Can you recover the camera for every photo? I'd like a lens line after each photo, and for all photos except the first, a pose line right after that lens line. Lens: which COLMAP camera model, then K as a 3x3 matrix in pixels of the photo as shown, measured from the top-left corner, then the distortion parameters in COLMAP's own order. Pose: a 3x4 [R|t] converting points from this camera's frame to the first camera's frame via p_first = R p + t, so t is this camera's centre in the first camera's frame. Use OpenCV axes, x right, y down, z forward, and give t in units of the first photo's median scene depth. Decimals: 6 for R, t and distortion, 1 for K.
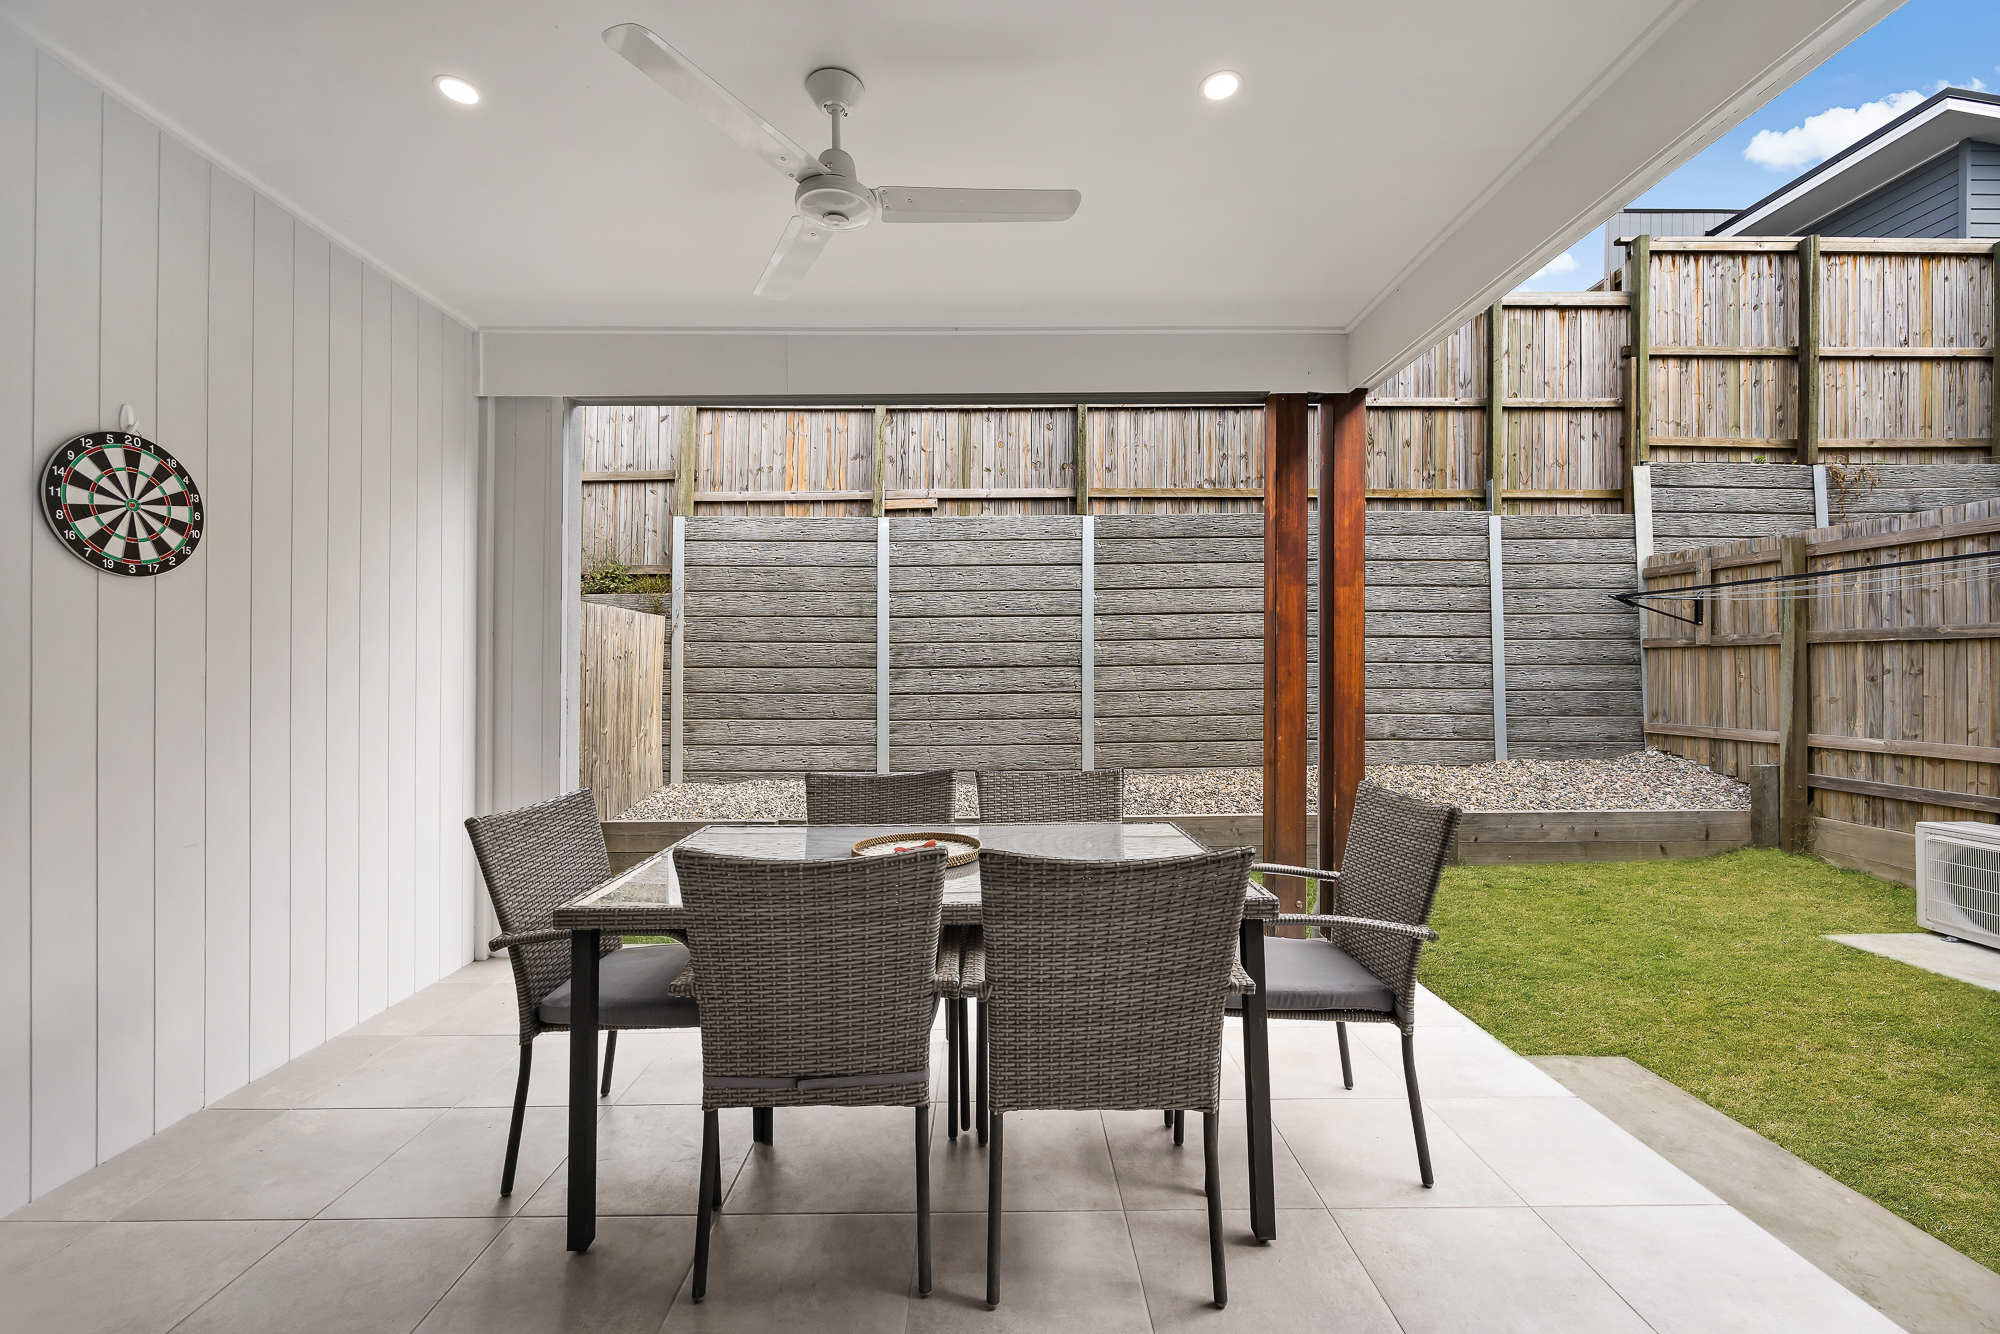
lens RADIAL K [[803.4, 0, 978.0], [0, 803.4, 683.9], [0, 0, 1]] dist [0.000668, 0.000005]
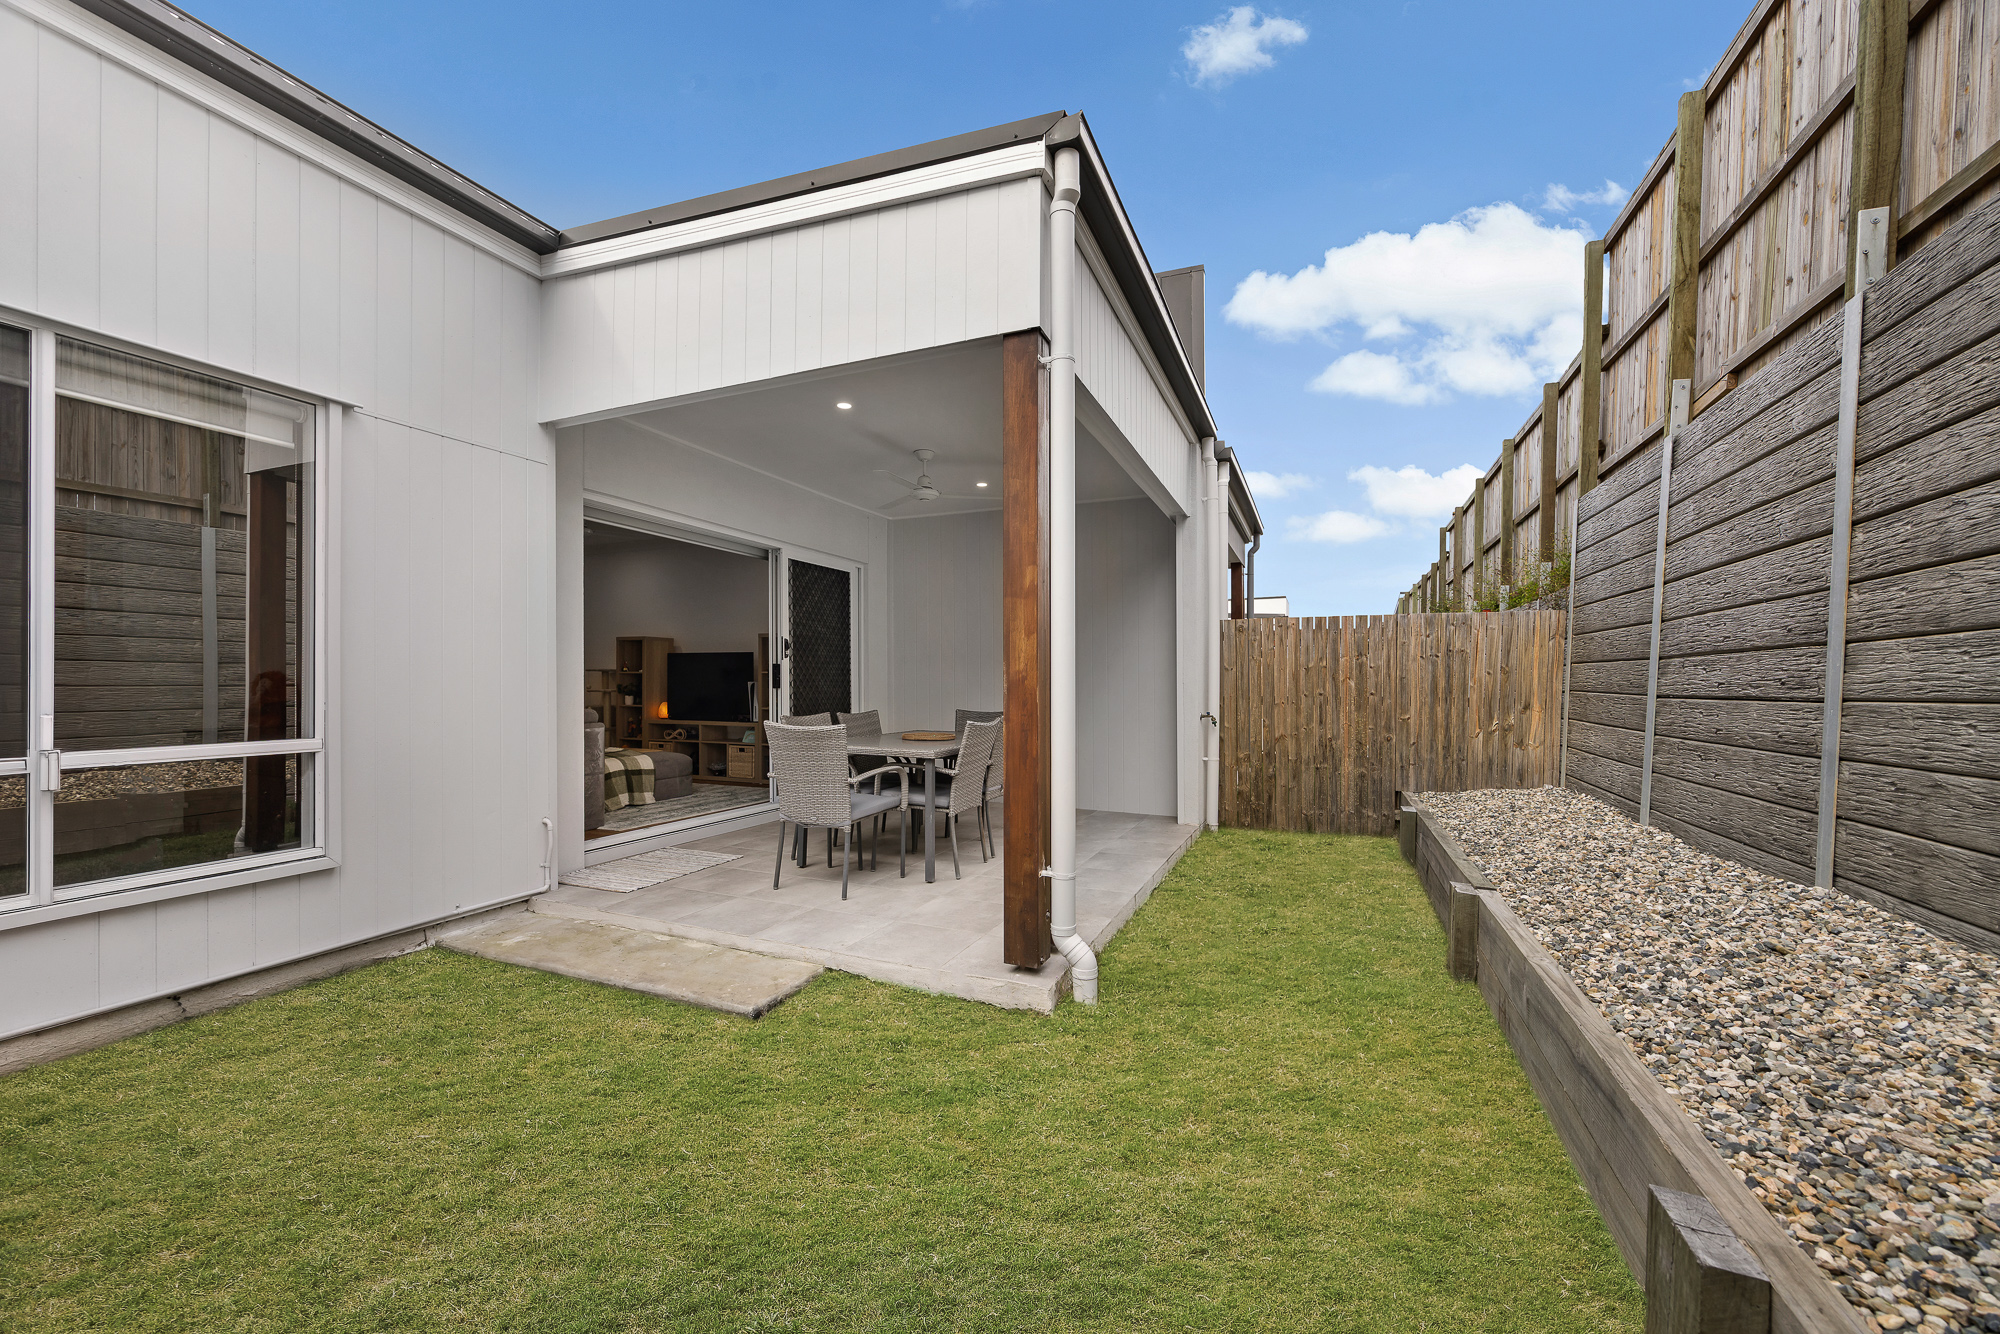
lens RADIAL K [[803.4, 0, 978.0], [0, 803.4, 683.9], [0, 0, 1]] dist [0.000668, 0.000005]
pose [[-0.378211, 0.000111, -0.925720, 0.729213], [-0.018598, 0.999797, 0.007719, 0.006013], [0.925533, 0.020136, -0.378132, 0.729791]]
